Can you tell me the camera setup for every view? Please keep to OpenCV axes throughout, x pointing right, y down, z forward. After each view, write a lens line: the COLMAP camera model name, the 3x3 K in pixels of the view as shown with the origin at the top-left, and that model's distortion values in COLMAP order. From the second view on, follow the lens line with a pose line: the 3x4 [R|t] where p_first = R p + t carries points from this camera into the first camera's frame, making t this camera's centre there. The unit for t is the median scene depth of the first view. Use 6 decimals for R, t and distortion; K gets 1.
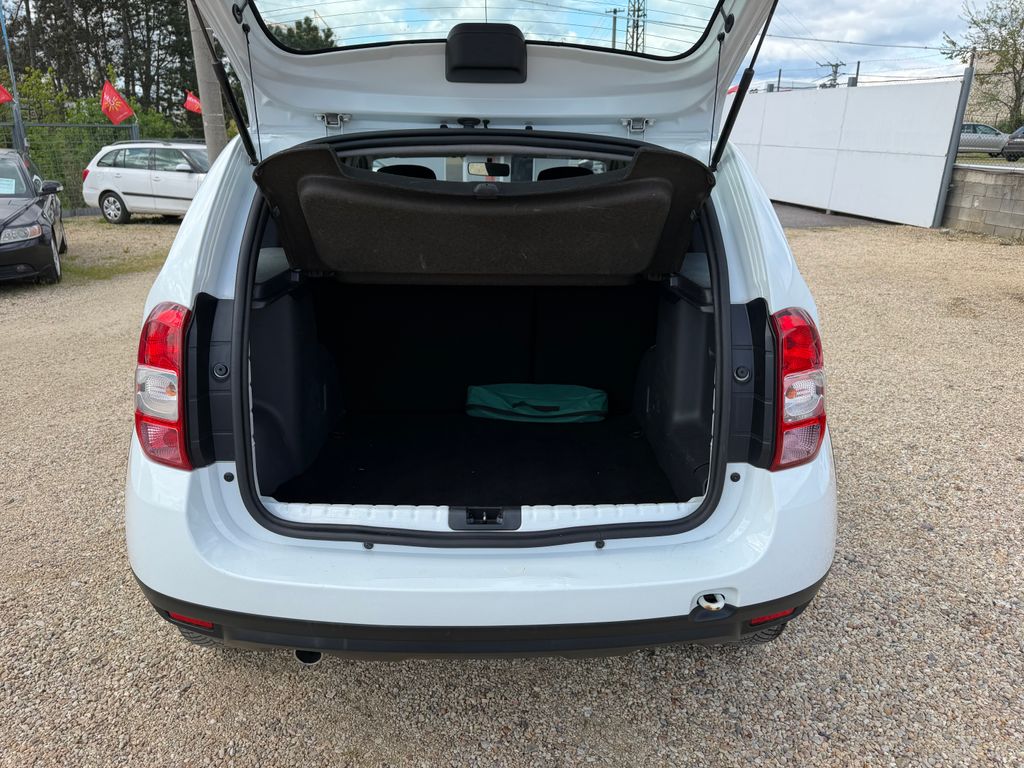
lens RADIAL K [[717.7, 0, 512.0], [0, 717.7, 384.0], [0, 0, 1]] dist [-0.000650, -0.008710]
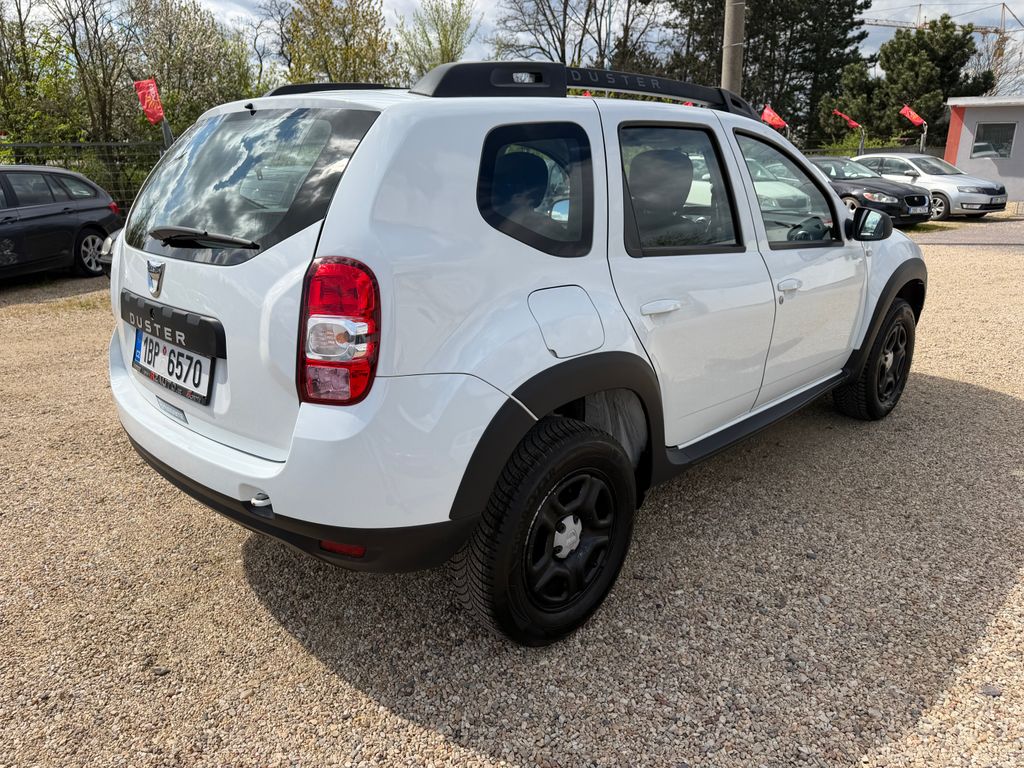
lens RADIAL K [[710.8, 0, 517.7], [0, 710.8, 388.7], [0, 0, 1]] dist [-0.002795, -0.009770]
pose [[0.667176, 0.215172, -0.713146, 0.682646], [-0.221634, 0.971354, 0.085732, -0.039828], [0.711164, 0.100859, 0.695753, 0.241739]]
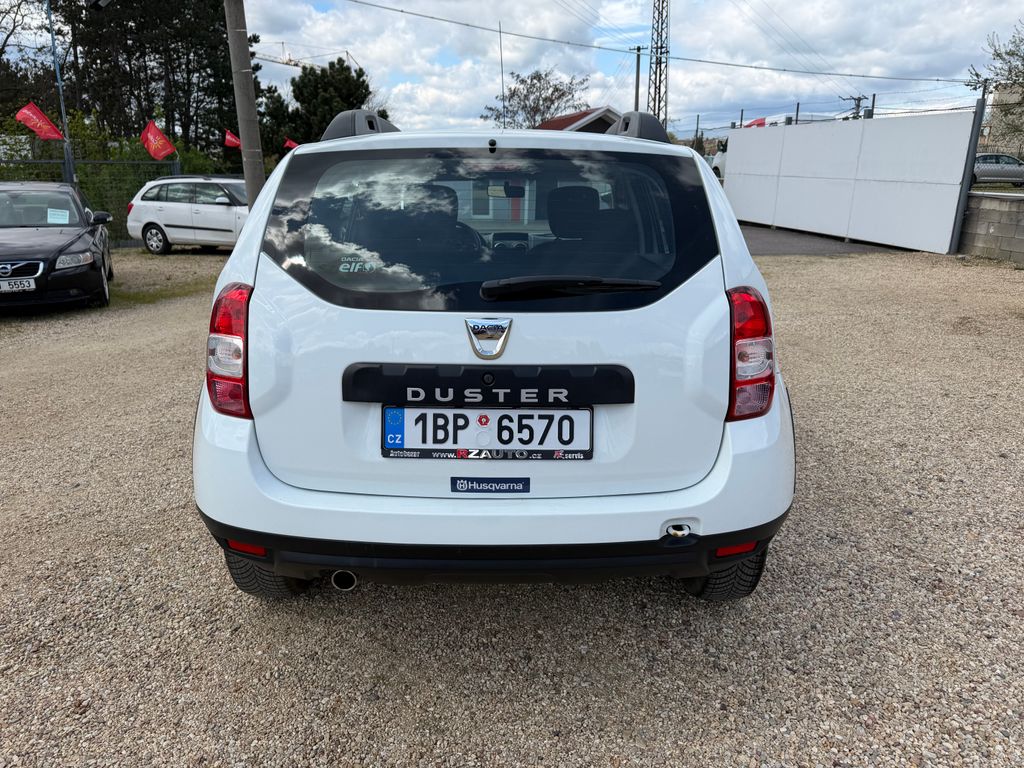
lens RADIAL K [[710.8, 0, 517.7], [0, 710.8, 388.7], [0, 0, 1]] dist [-0.002795, -0.009770]
pose [[0.999602, -0.000189, -0.028202, 0.020069], [-0.000794, 0.999392, -0.034850, 0.050923], [0.028191, 0.034859, 0.998995, -0.093994]]
